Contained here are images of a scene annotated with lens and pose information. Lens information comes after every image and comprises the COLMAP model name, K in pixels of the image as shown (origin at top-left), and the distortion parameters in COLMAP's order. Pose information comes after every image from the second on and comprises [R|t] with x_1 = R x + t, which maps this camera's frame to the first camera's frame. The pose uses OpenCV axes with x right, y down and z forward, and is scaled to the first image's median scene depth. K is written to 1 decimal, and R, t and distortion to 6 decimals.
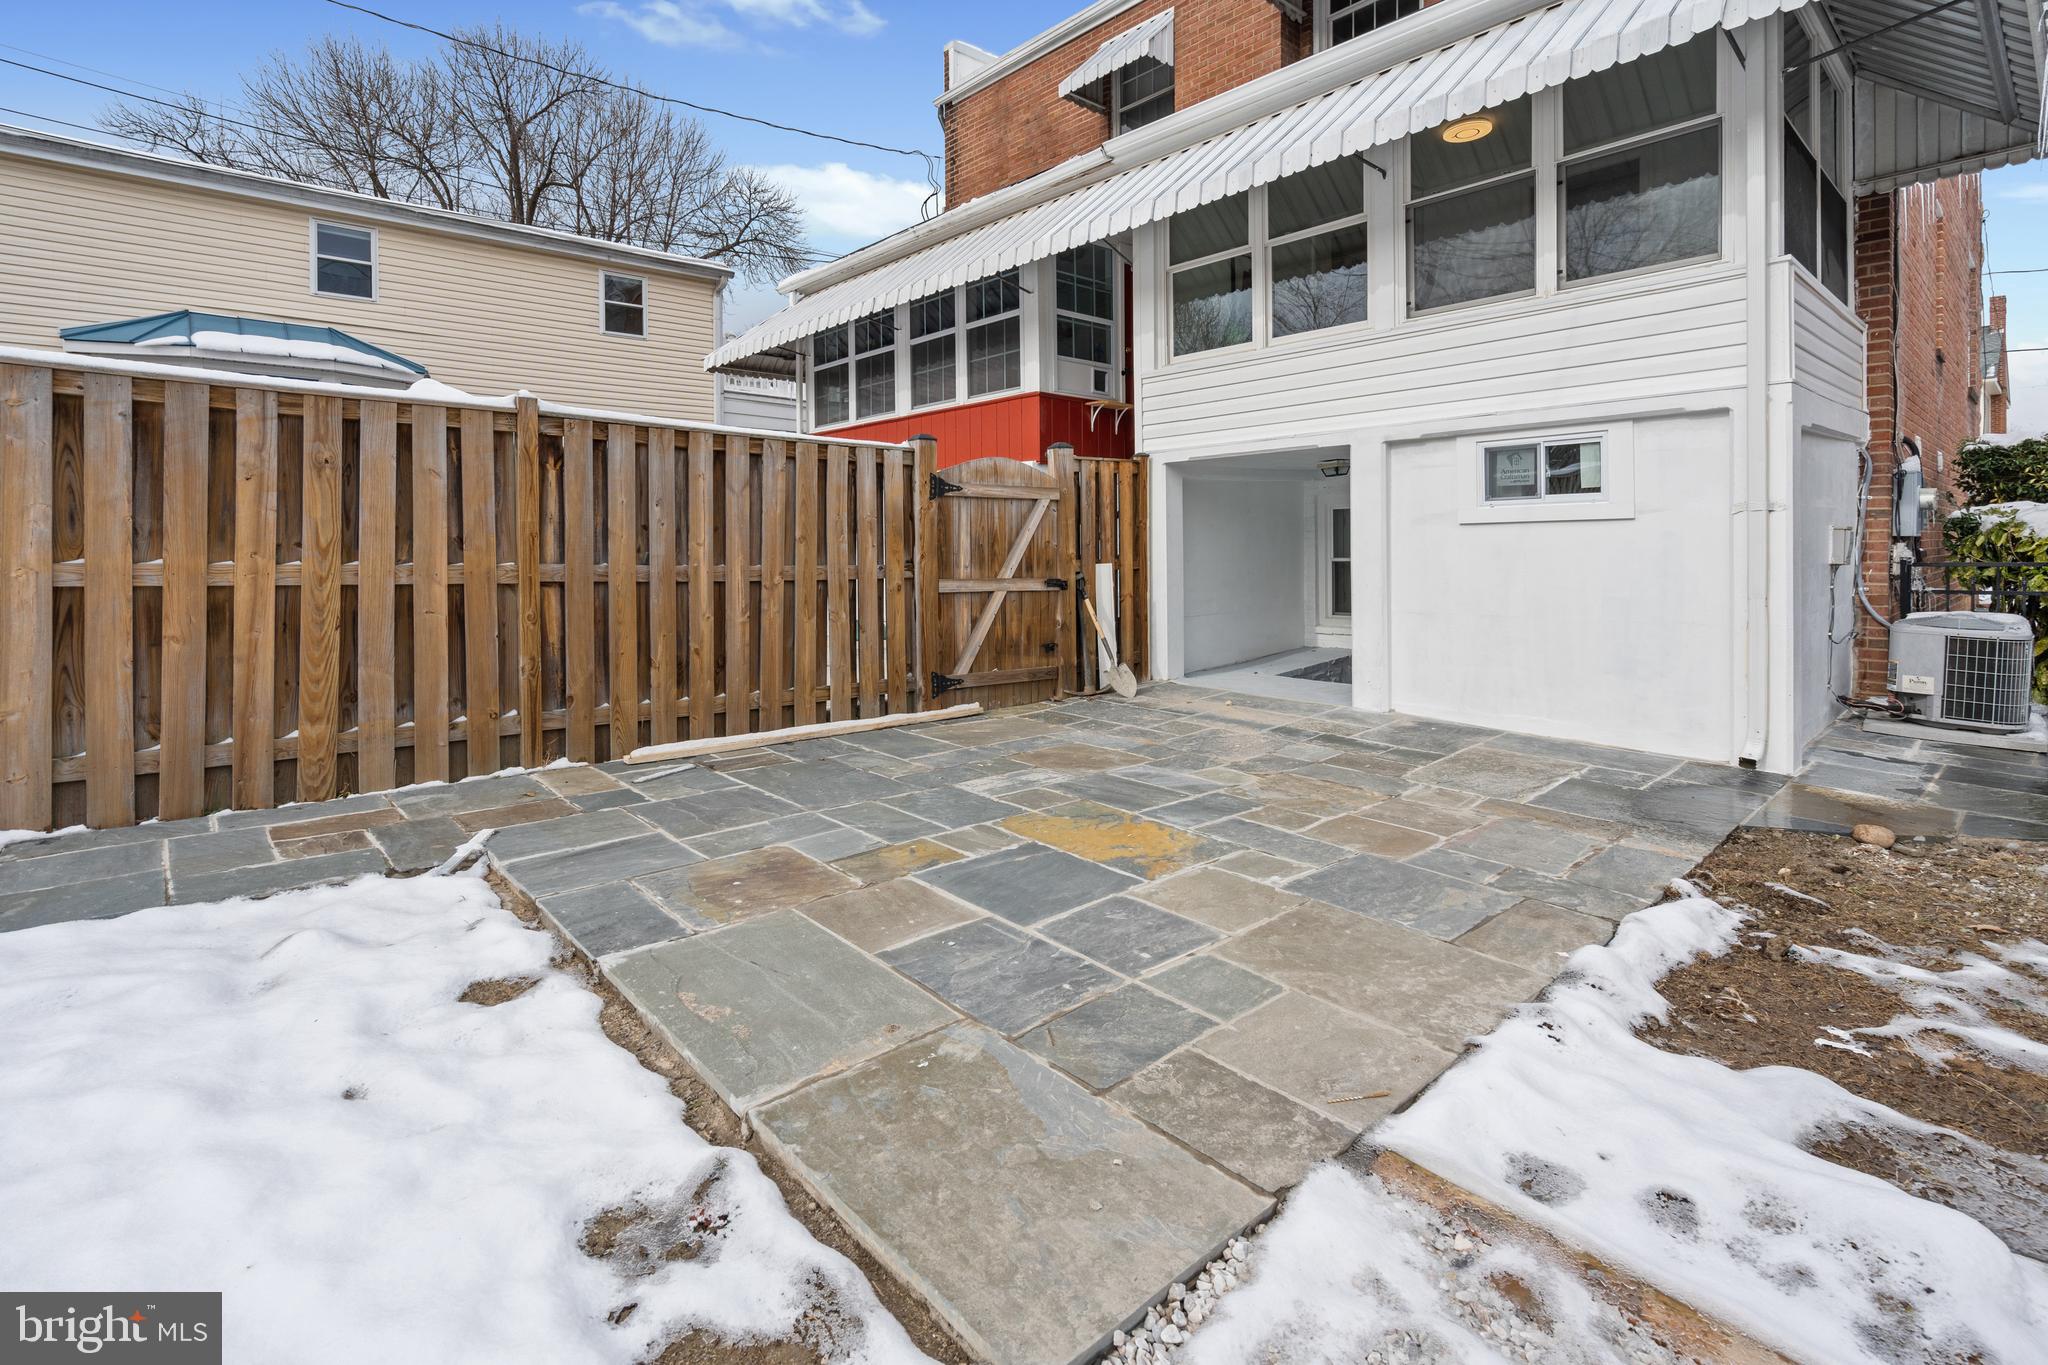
lens RADIAL K [[944.0, 0, 1040.0], [0, 944.0, 547.7], [0, 0, 1]] dist [-0.004652, 0.003685]
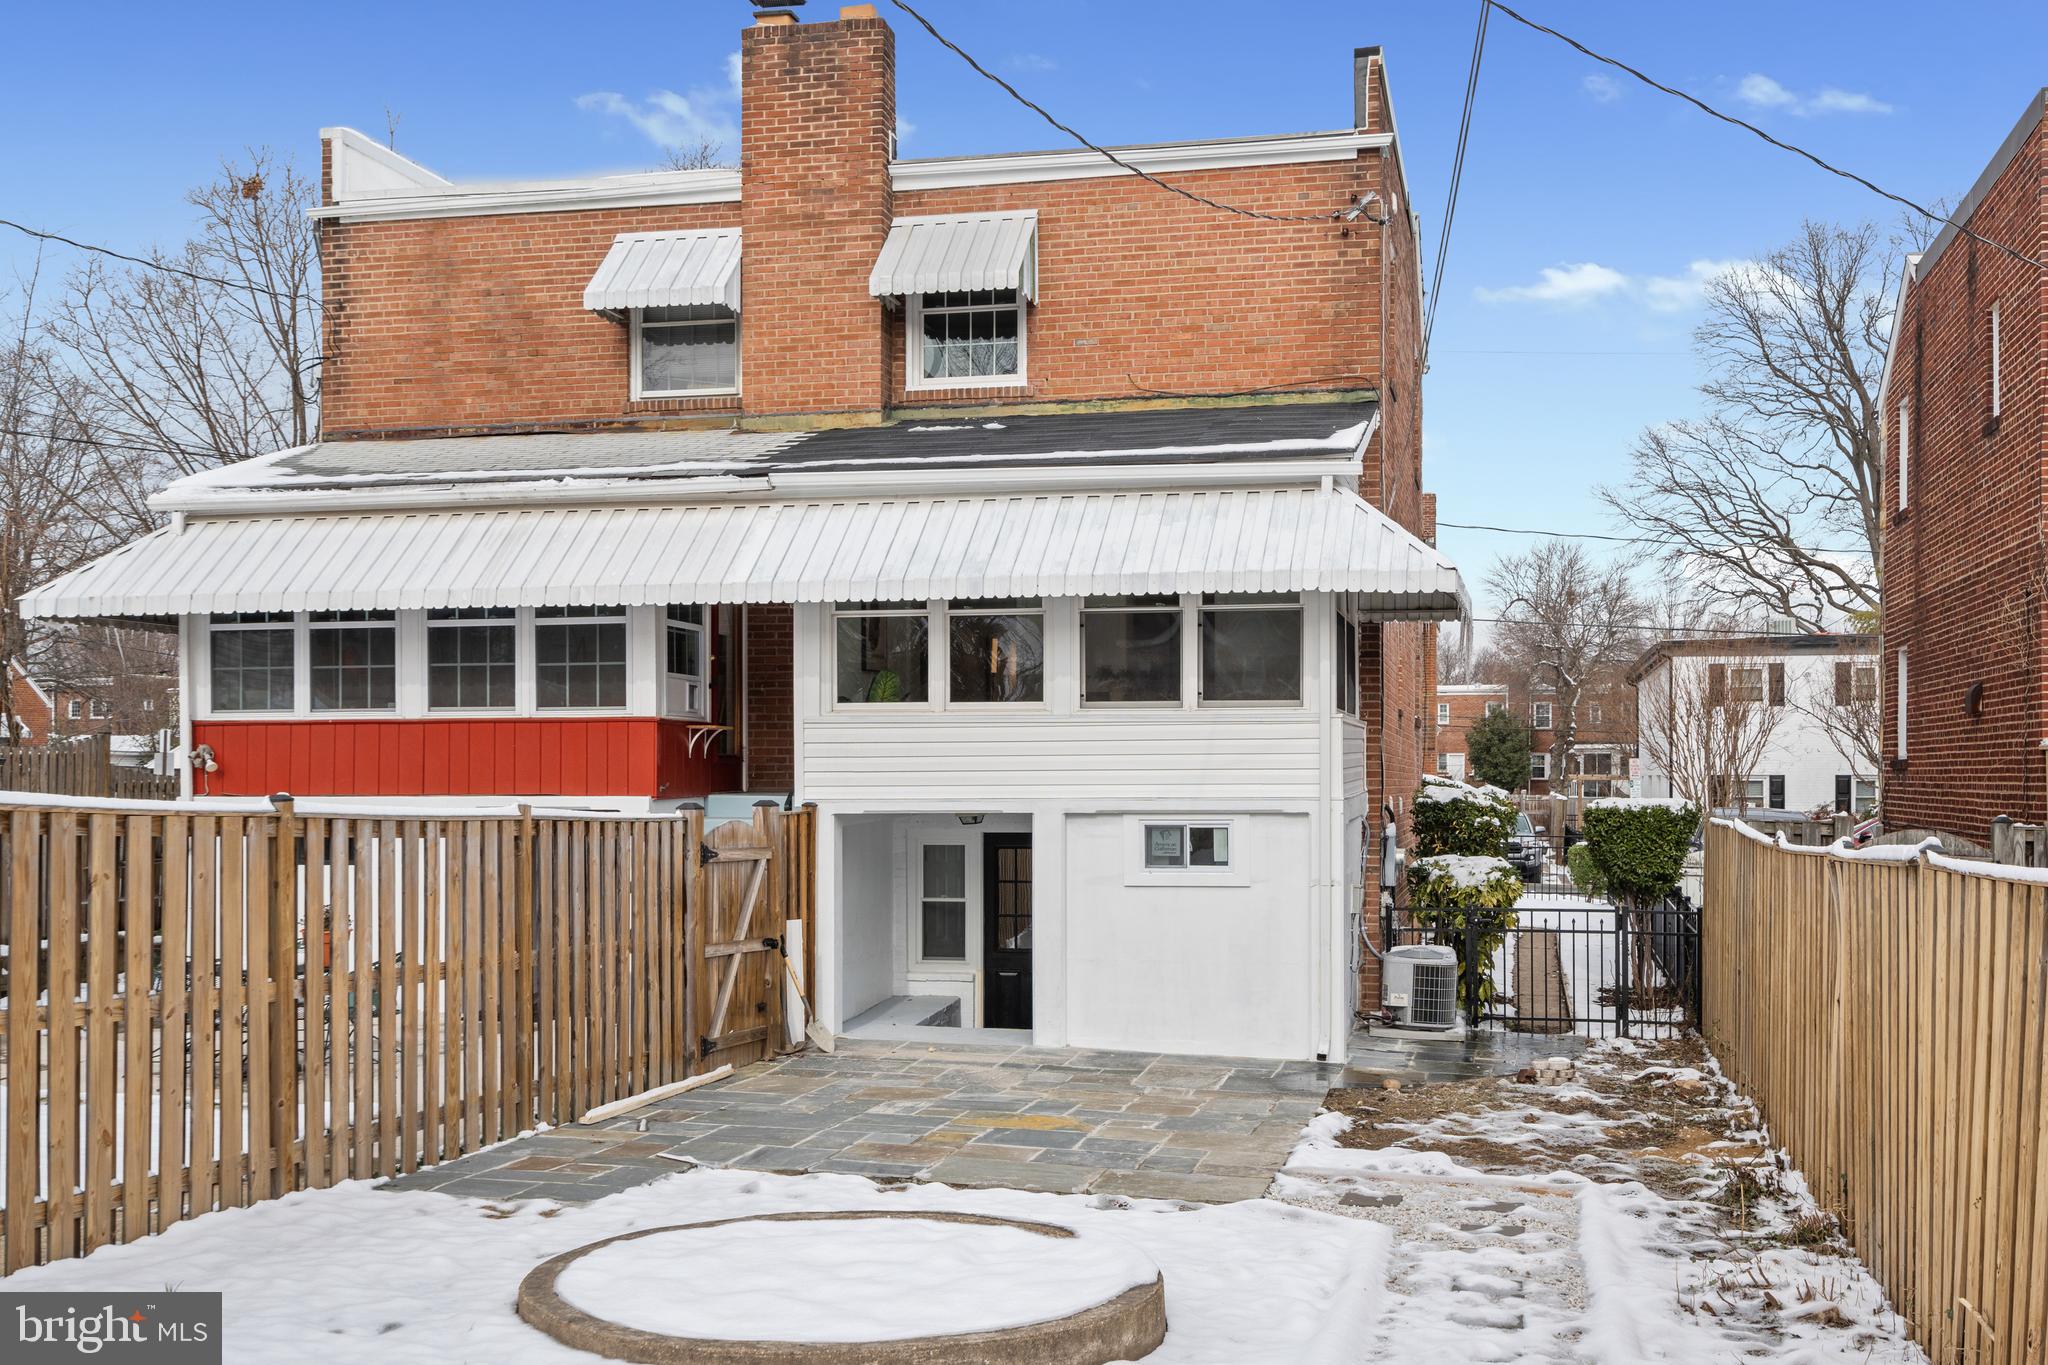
lens RADIAL K [[2106.5, 0, 1023.9], [0, 2106.5, 682.7], [0, 0, 1]] dist [0.024353, 0.000000]
pose [[0.821625, 0.036621, 0.568851, -1.163074], [-0.009056, 0.998647, -0.051209, -0.139796], [-0.569957, 0.036923, 0.820845, -1.114208]]
